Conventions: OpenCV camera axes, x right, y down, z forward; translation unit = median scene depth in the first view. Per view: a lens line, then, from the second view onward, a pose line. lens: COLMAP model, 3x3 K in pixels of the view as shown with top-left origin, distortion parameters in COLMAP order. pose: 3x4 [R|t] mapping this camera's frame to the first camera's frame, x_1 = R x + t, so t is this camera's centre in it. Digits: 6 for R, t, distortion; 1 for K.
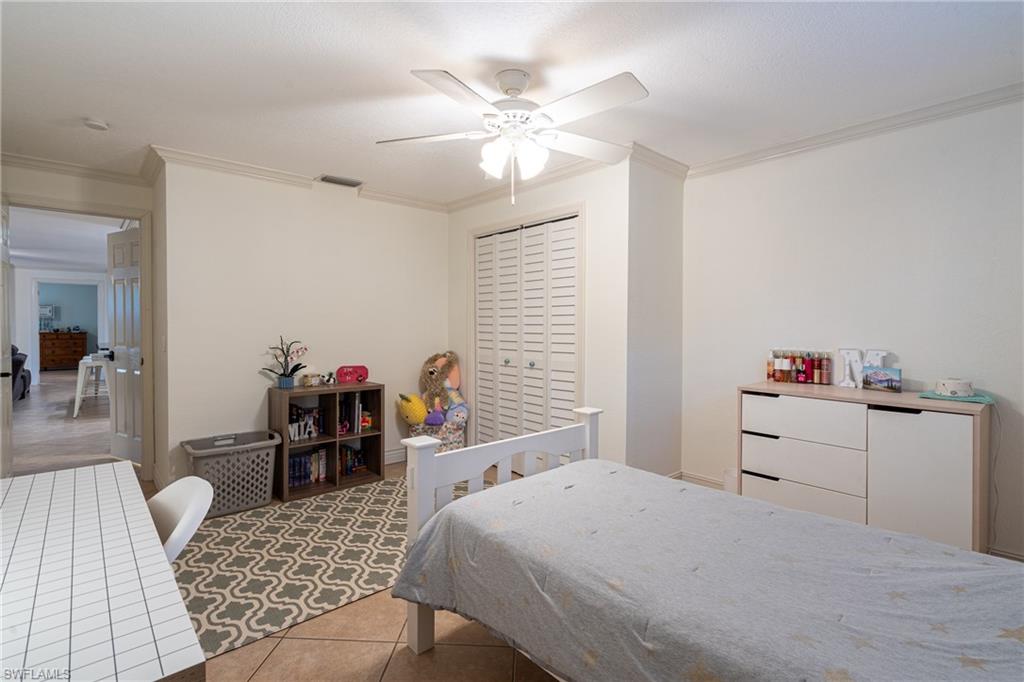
lens RADIAL K [[478.8, 0, 512.0], [0, 478.8, 341.0], [0, 0, 1]] dist [-0.035845, 0.000164]
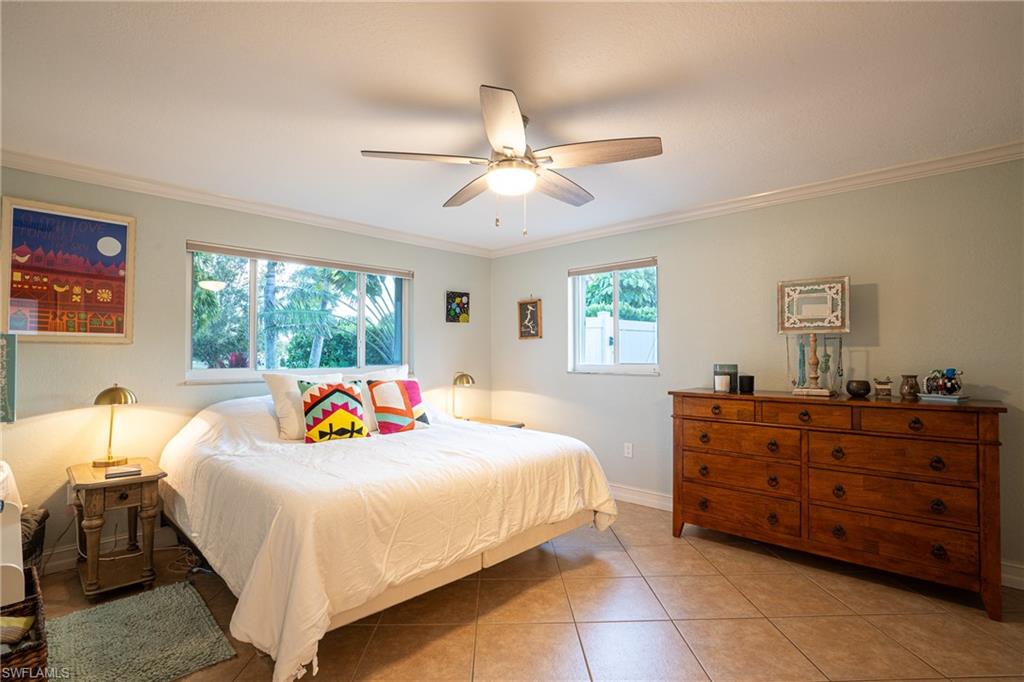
lens RADIAL K [[478.8, 0, 512.0], [0, 478.8, 341.0], [0, 0, 1]] dist [-0.035845, 0.000164]
pose [[0.055718, -0.024317, -0.998150, -0.761170], [-0.015692, 0.999559, -0.025227, -0.038012], [0.998323, 0.017069, 0.055312, 0.813992]]
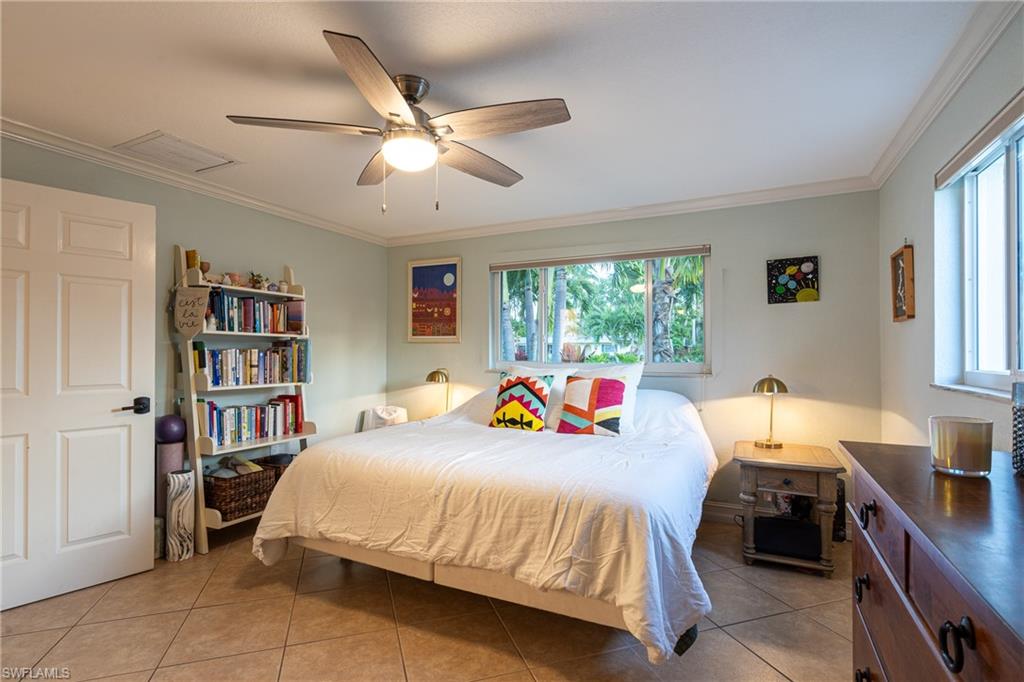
lens RADIAL K [[485.1, 0, 512.0], [0, 485.1, 341.0], [0, 0, 1]] dist [-0.002036, 0.000008]
pose [[-0.930793, -0.004993, -0.365514, -1.118191], [-0.003635, 0.999984, -0.004403, -0.041045], [0.365530, -0.002770, -0.930796, 1.224461]]
